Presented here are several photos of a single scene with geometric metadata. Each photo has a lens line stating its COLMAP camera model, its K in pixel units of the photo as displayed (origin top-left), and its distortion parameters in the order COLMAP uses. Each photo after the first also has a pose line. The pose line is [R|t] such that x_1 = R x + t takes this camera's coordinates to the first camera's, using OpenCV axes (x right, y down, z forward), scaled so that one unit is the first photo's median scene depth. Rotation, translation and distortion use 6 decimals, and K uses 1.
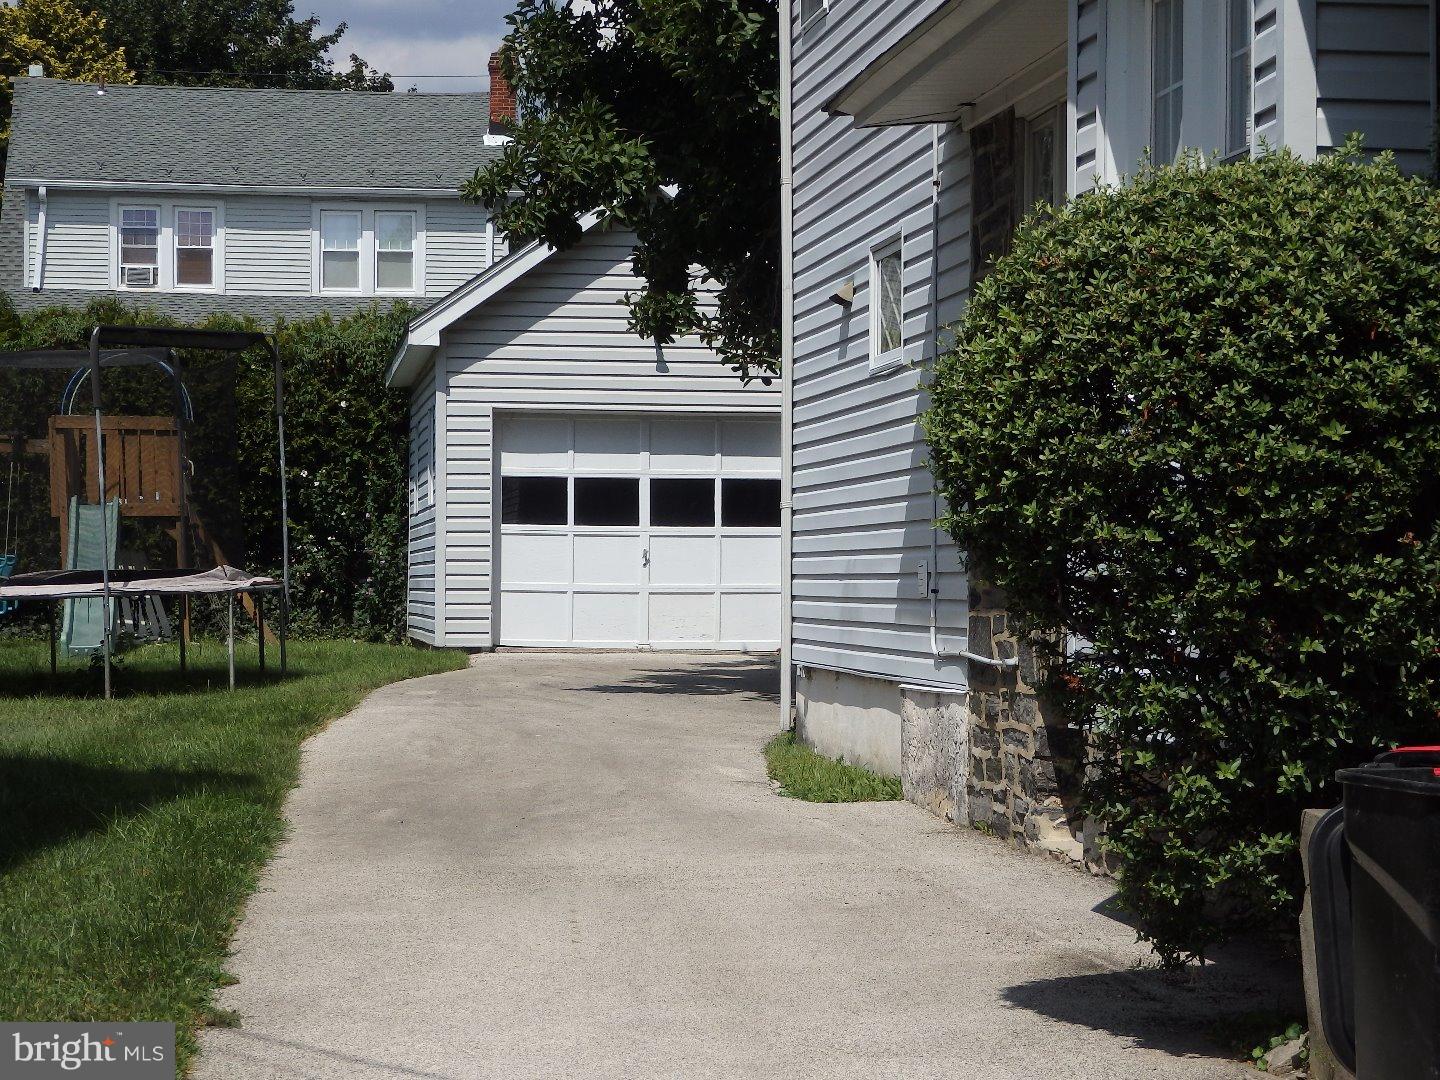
lens RADIAL K [[3660.9, 0, 722.0], [0, 3660.9, 545.6], [0, 0, 1]] dist [0.131890, 0.000000]
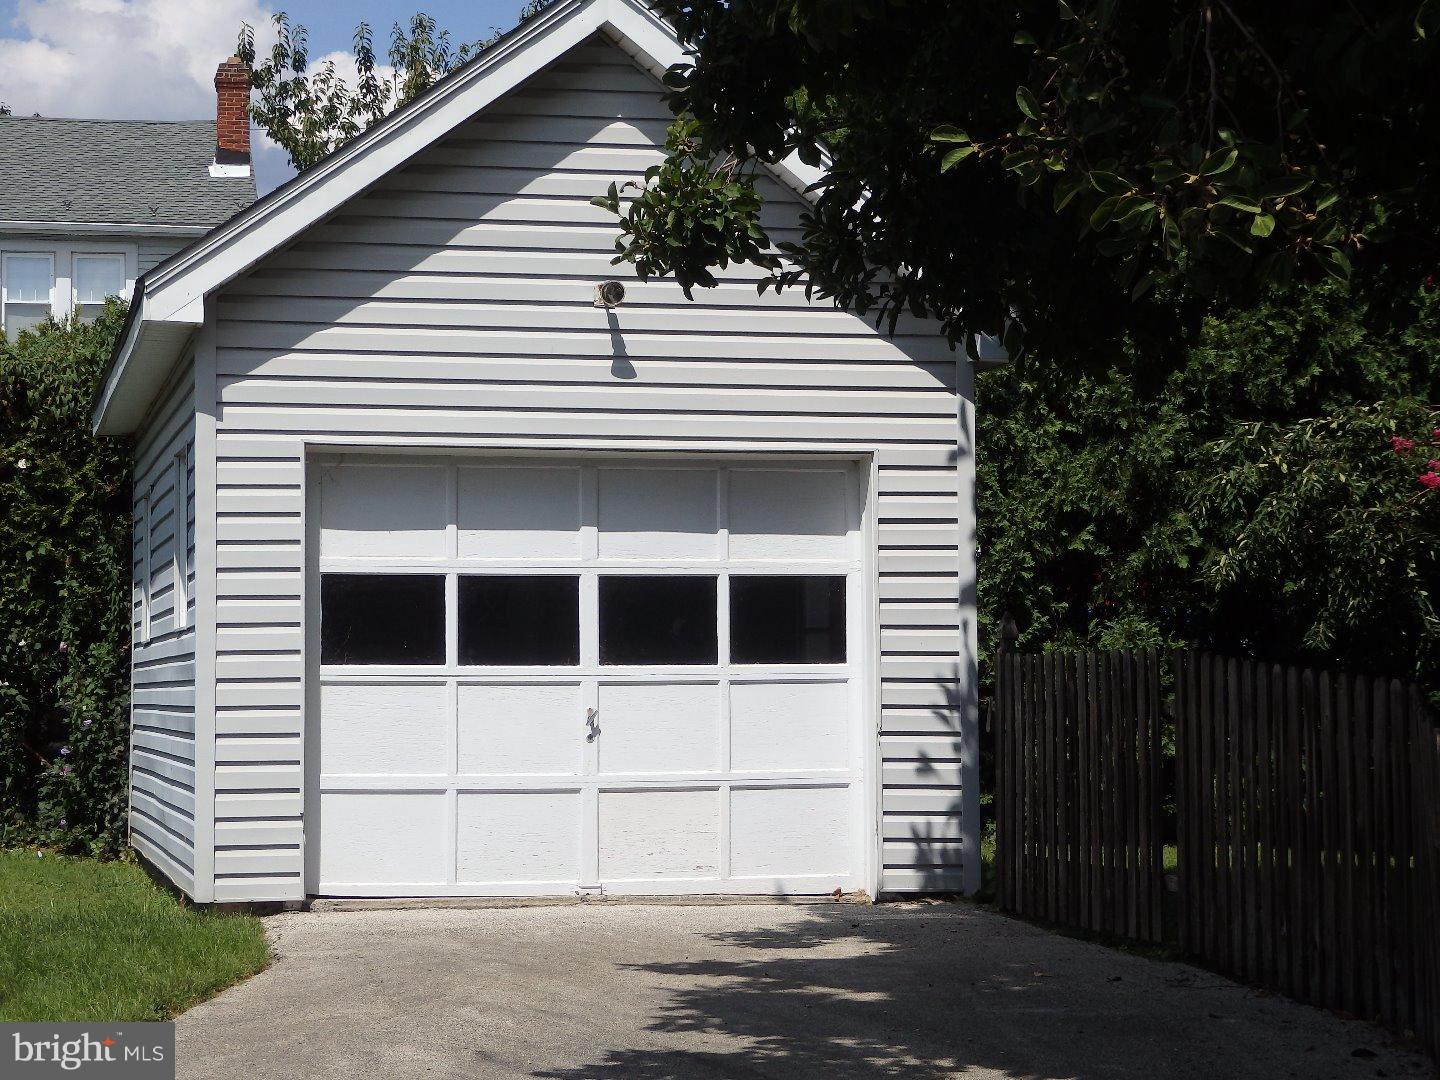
lens RADIAL K [[3311.6, 0, 741.6], [0, 3311.6, 498.3], [0, 0, 1]] dist [0.077368, 0.000000]
pose [[0.994431, -0.005000, 0.105271, -0.049950], [0.009969, 0.998858, -0.046731, -0.006795], [-0.104917, 0.047520, 0.993345, 0.515614]]
